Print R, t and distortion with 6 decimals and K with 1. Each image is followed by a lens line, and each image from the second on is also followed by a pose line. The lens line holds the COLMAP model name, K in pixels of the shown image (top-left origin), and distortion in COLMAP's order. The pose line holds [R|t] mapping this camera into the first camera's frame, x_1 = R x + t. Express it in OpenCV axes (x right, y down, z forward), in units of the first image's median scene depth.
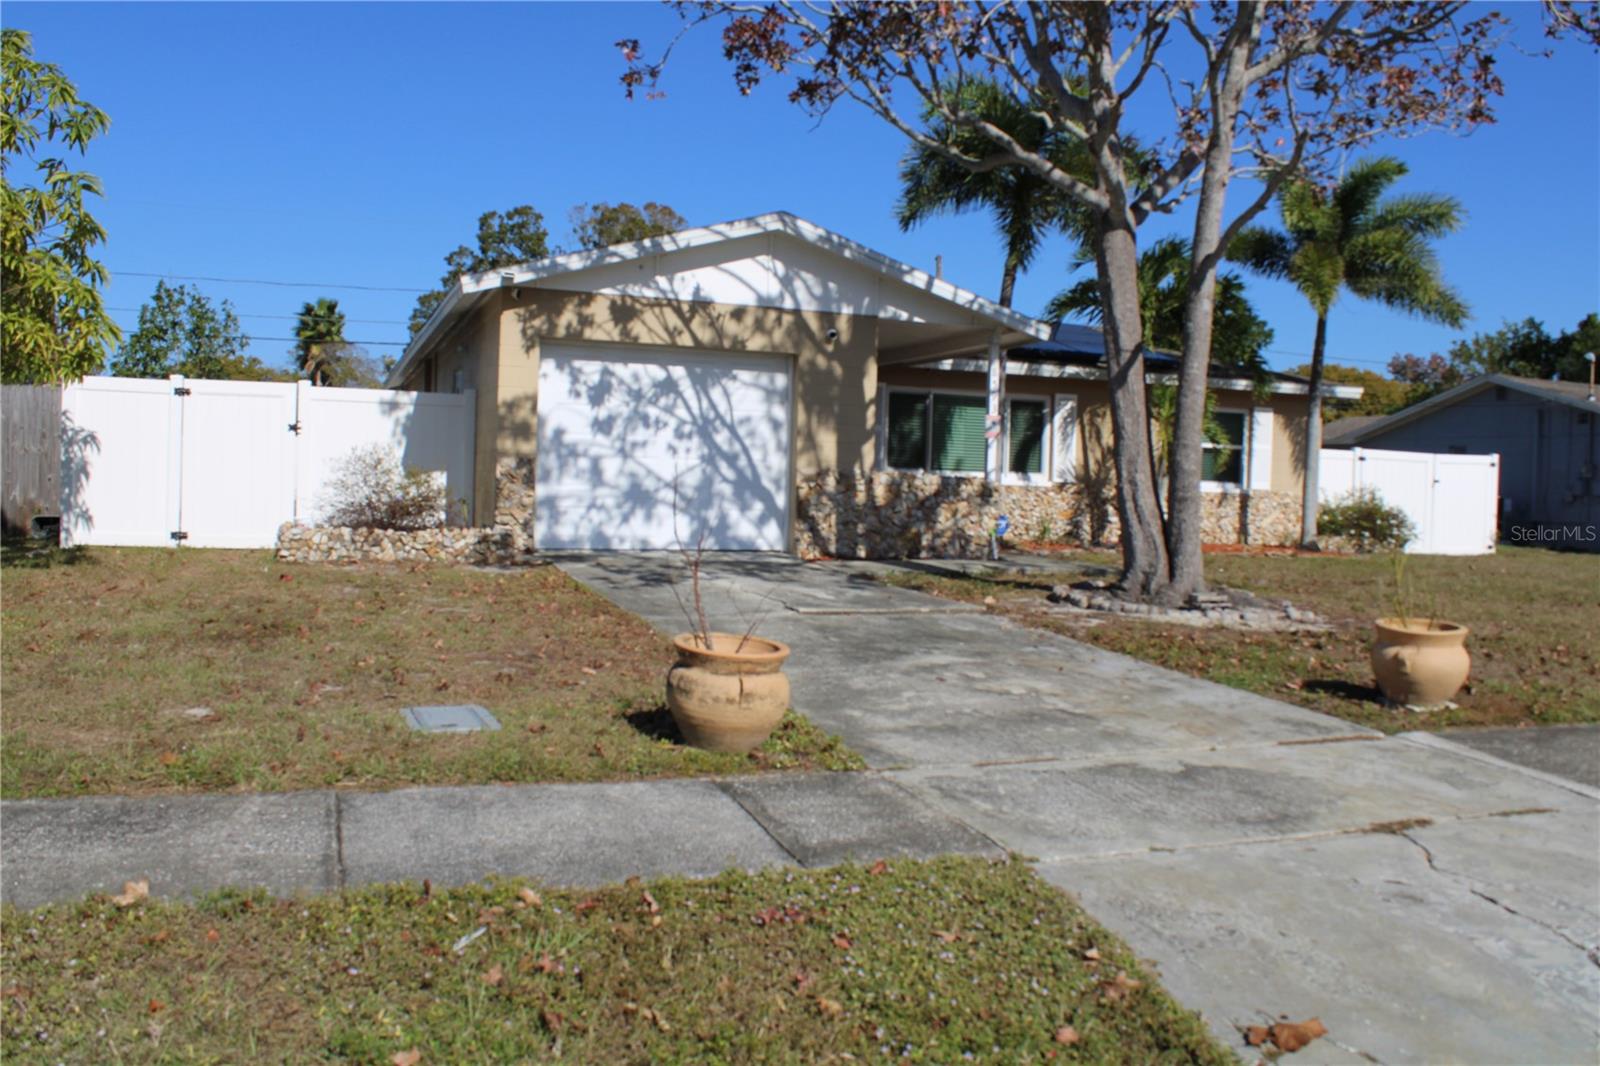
lens RADIAL K [[1359.5, 0, 803.6], [0, 1359.5, 527.3], [0, 0, 1]] dist [-0.162353, 0.145967]
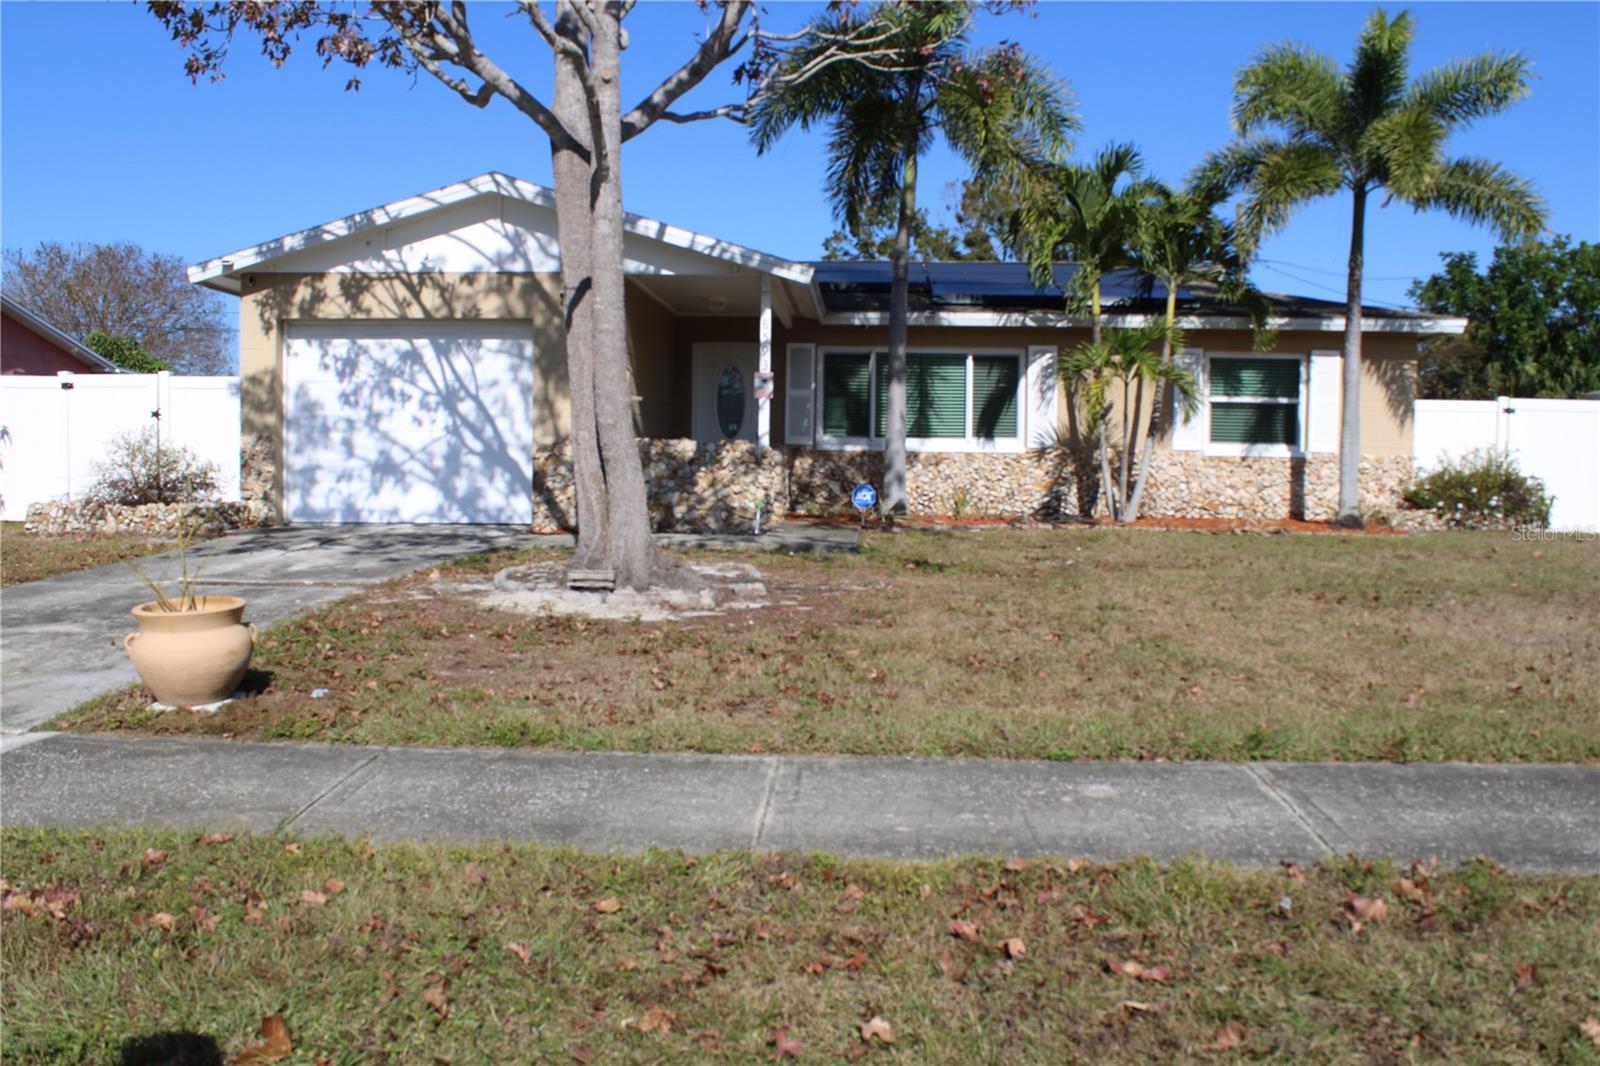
lens RADIAL K [[1359.5, 0, 793.8], [0, 1359.5, 536.4], [0, 0, 1]] dist [-0.162353, 0.145967]
pose [[0.921194, 0.003206, -0.389090, 0.531548], [0.004693, 0.999802, 0.019349, 0.008478], [0.389075, -0.019651, 0.920996, 0.192967]]
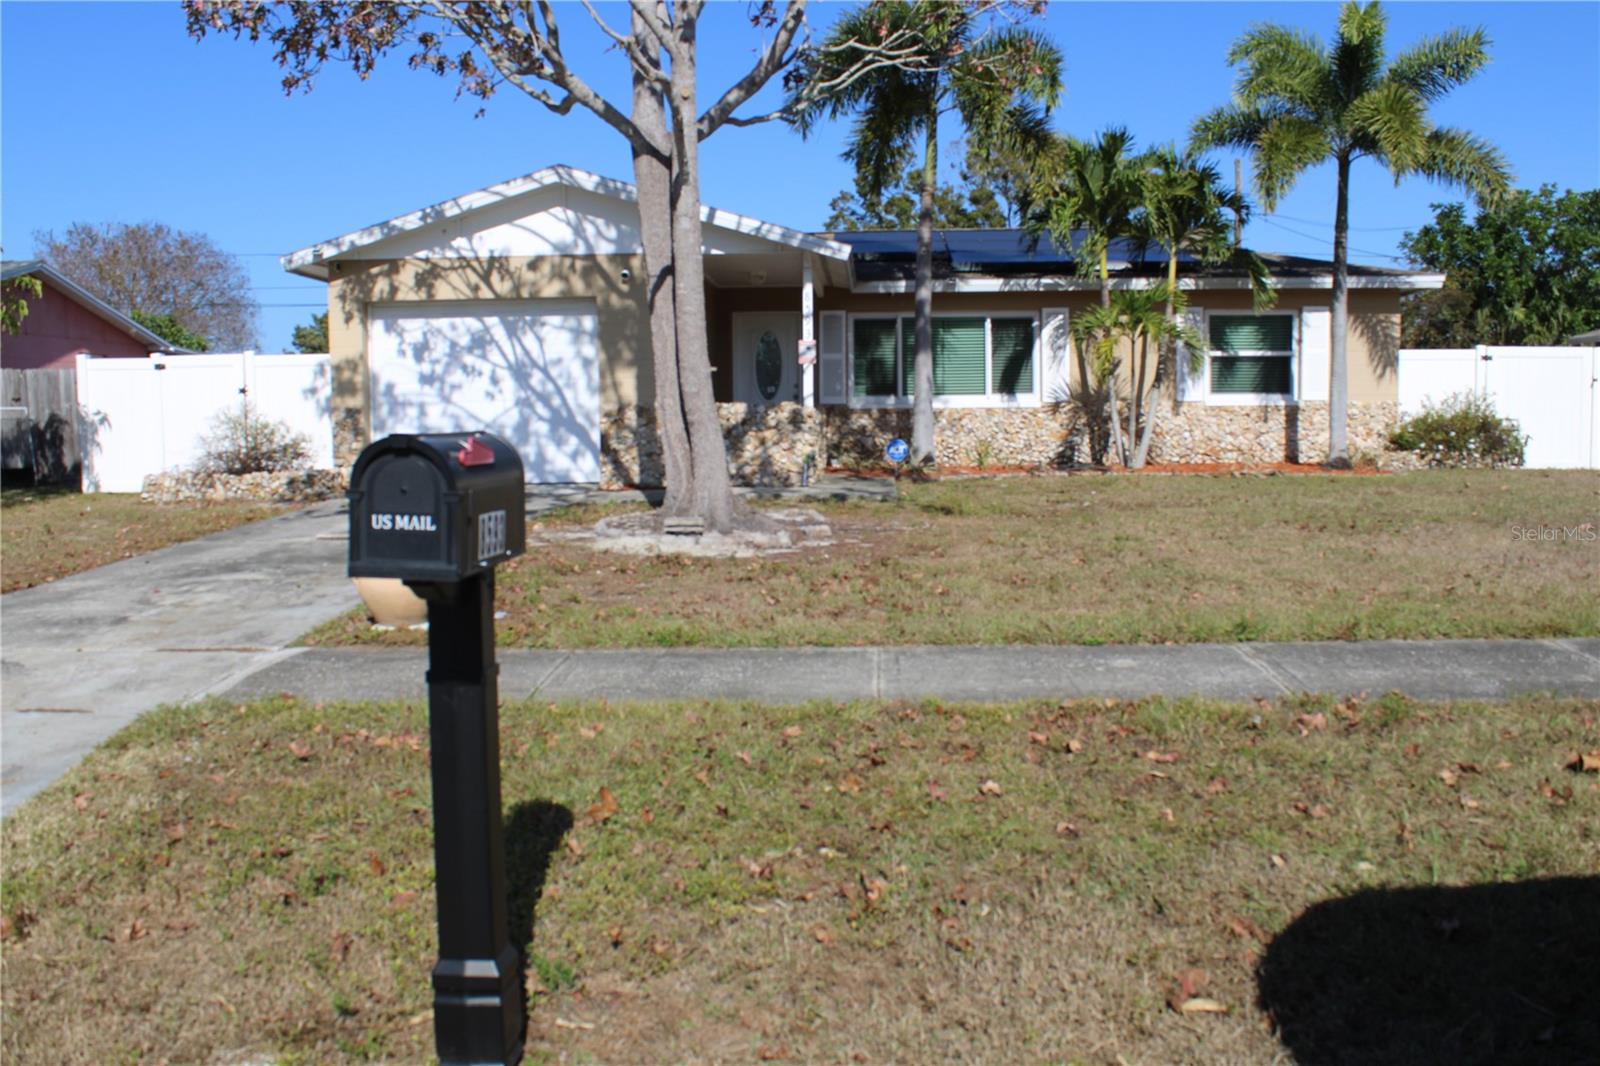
lens RADIAL K [[1359.5, 0, 798.8], [0, 1359.5, 525.4], [0, 0, 1]] dist [-0.162353, 0.145967]
pose [[0.920430, -0.009980, -0.390780, 0.546664], [0.028936, 0.998671, 0.042652, 0.010392], [0.389835, -0.050566, 0.919495, 0.085095]]
